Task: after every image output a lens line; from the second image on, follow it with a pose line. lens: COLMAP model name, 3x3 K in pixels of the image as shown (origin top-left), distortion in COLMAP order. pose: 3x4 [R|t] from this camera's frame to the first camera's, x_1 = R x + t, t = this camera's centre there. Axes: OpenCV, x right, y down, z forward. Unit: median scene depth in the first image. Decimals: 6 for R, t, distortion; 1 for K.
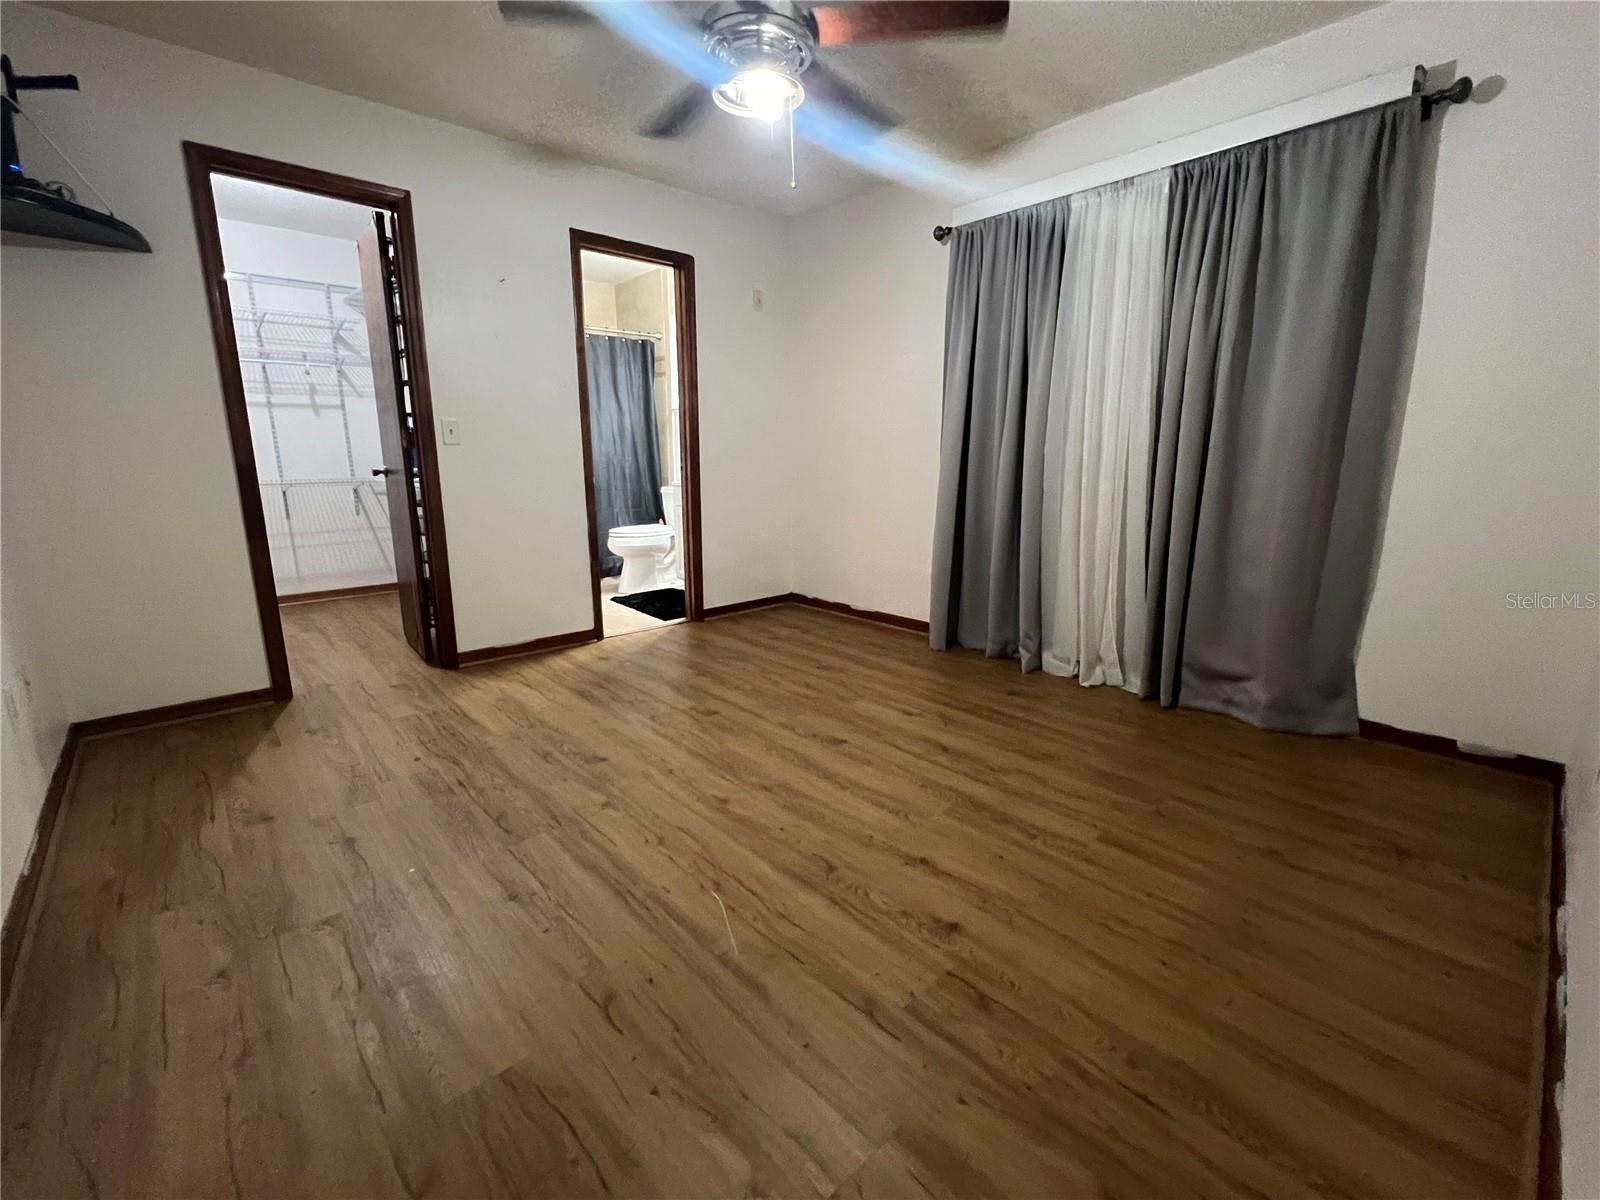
lens RADIAL K [[642.3, 0, 798.1], [0, 642.3, 597.5], [0, 0, 1]] dist [-0.003324, 0.000240]
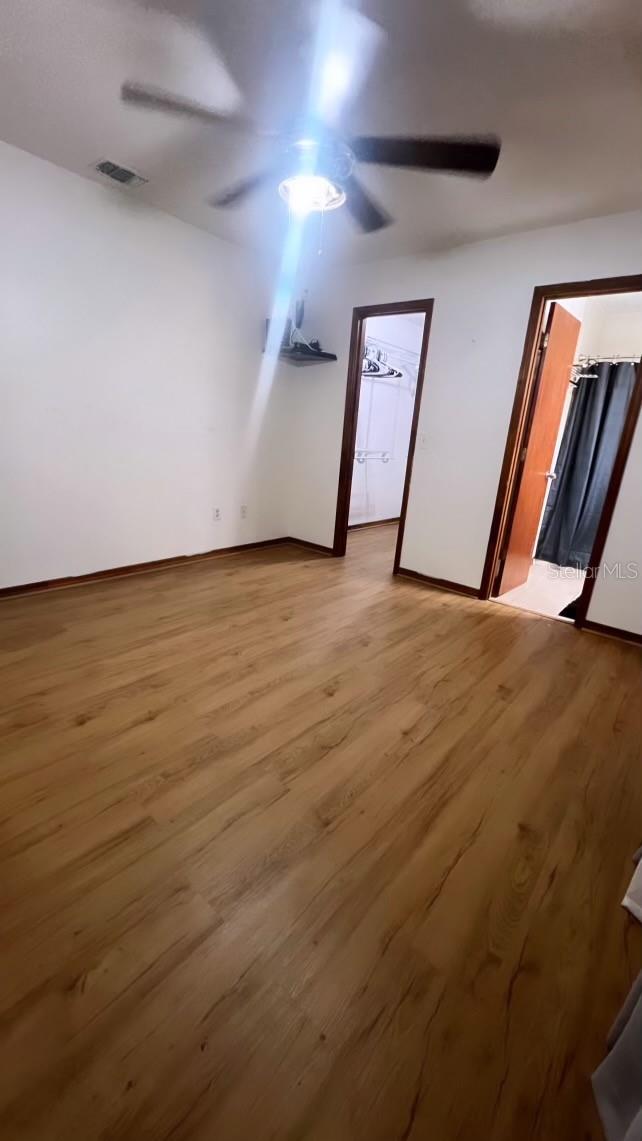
lens RADIAL K [[456.7, 0, 322.7], [0, 456.7, 563.5], [0, 0, 1]] dist [0.002124, 0.000183]
pose [[0.174755, 0.292776, -0.940076, 0.908276], [-0.294500, 0.926602, 0.233834, -0.229927], [0.939537, 0.235989, 0.248151, 0.801740]]
